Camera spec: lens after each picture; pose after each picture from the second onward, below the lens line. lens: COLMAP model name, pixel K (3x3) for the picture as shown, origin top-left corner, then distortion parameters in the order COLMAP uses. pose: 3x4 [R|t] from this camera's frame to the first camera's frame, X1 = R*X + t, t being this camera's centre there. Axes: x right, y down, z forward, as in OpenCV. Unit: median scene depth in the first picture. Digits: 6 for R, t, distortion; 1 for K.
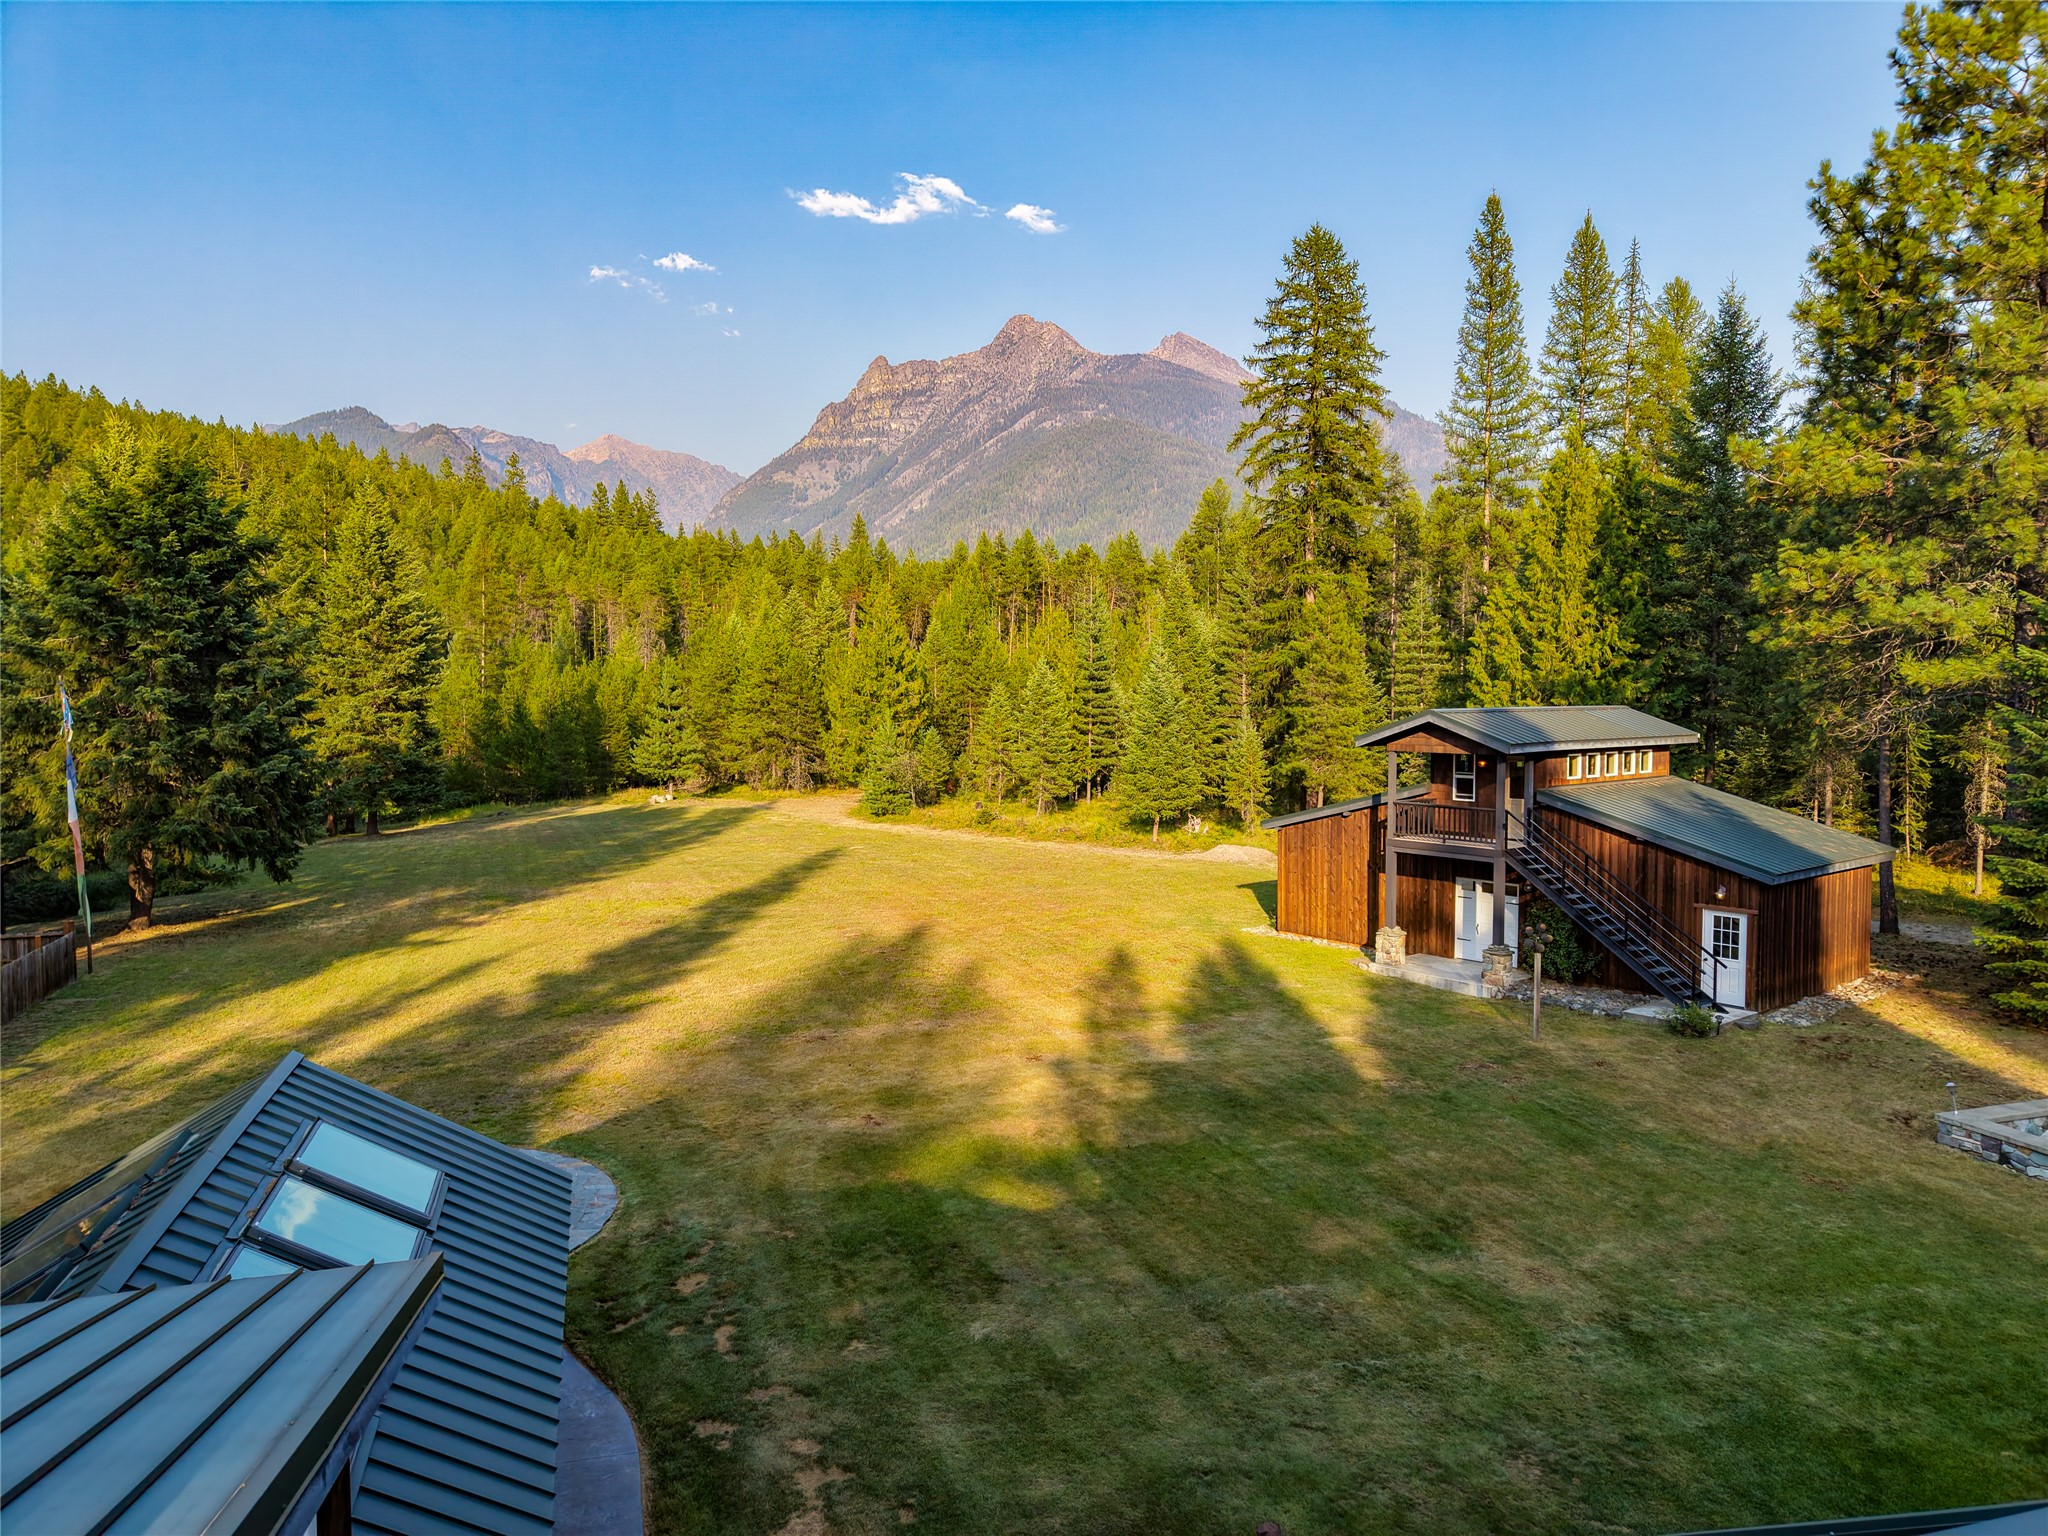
lens RADIAL K [[1419.4, 0, 1024.0], [0, 1419.4, 768.0], [0, 0, 1]] dist [0.018903, -0.008705]
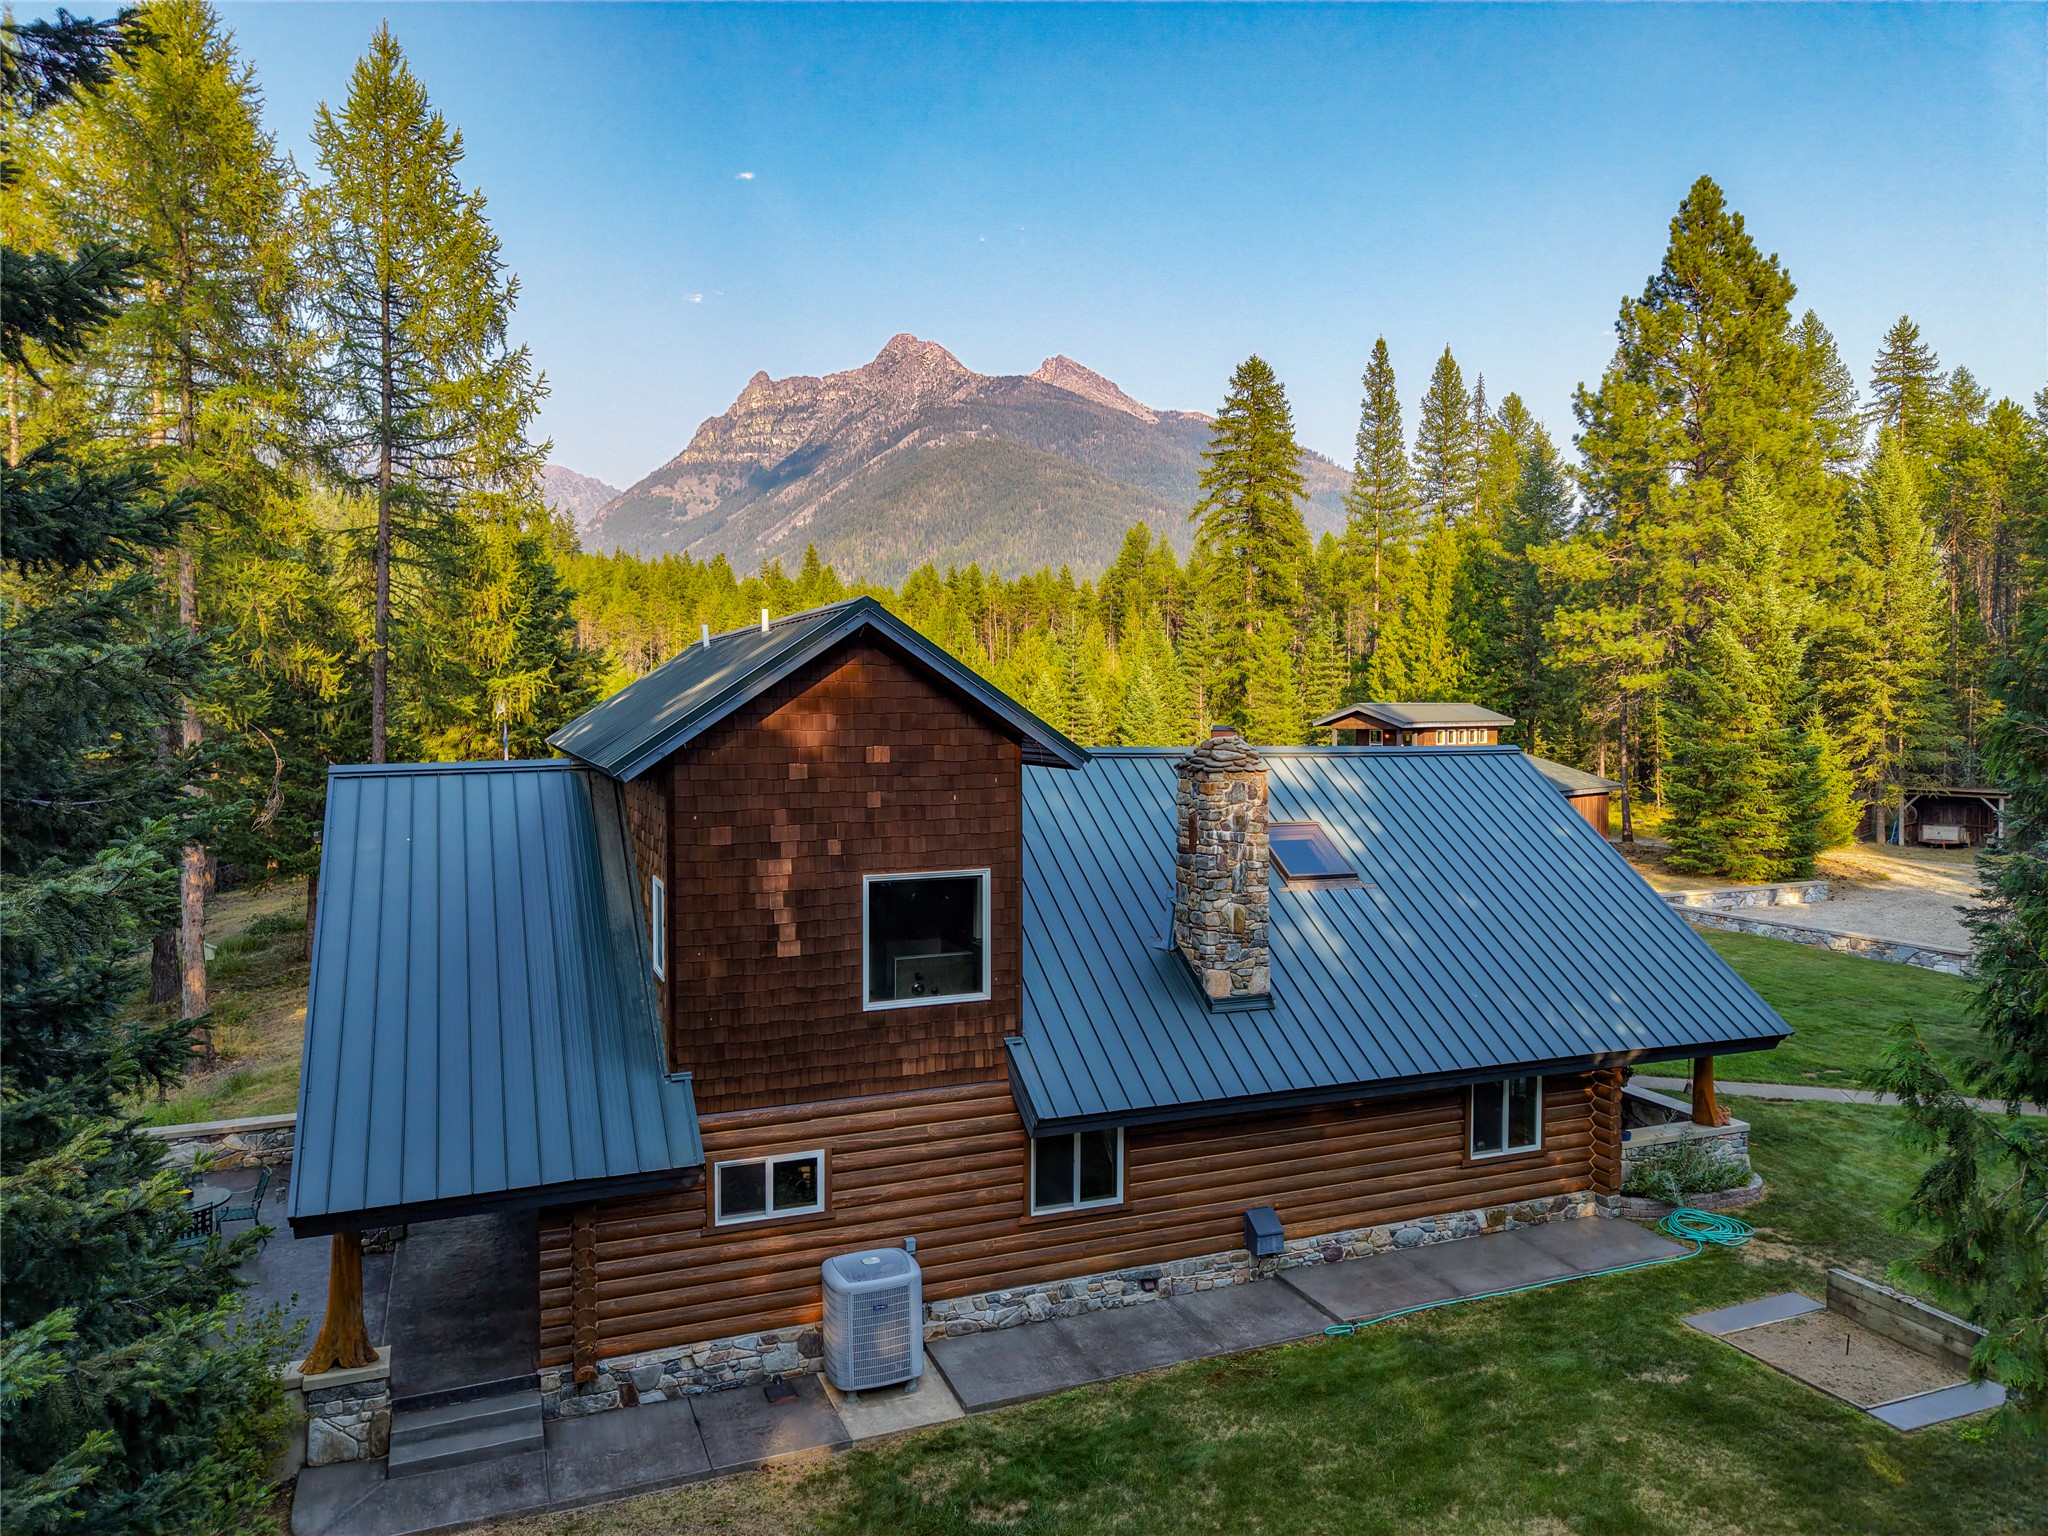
lens RADIAL K [[1422.1, 0, 1018.6], [0, 1422.1, 776.8], [0, 0, 1]] dist [0.039329, -0.052203]
pose [[0.996672, -0.002703, 0.081471, -0.129425], [0.003195, 0.999977, -0.005912, 0.027691], [-0.081453, 0.006152, 0.996658, -0.335167]]
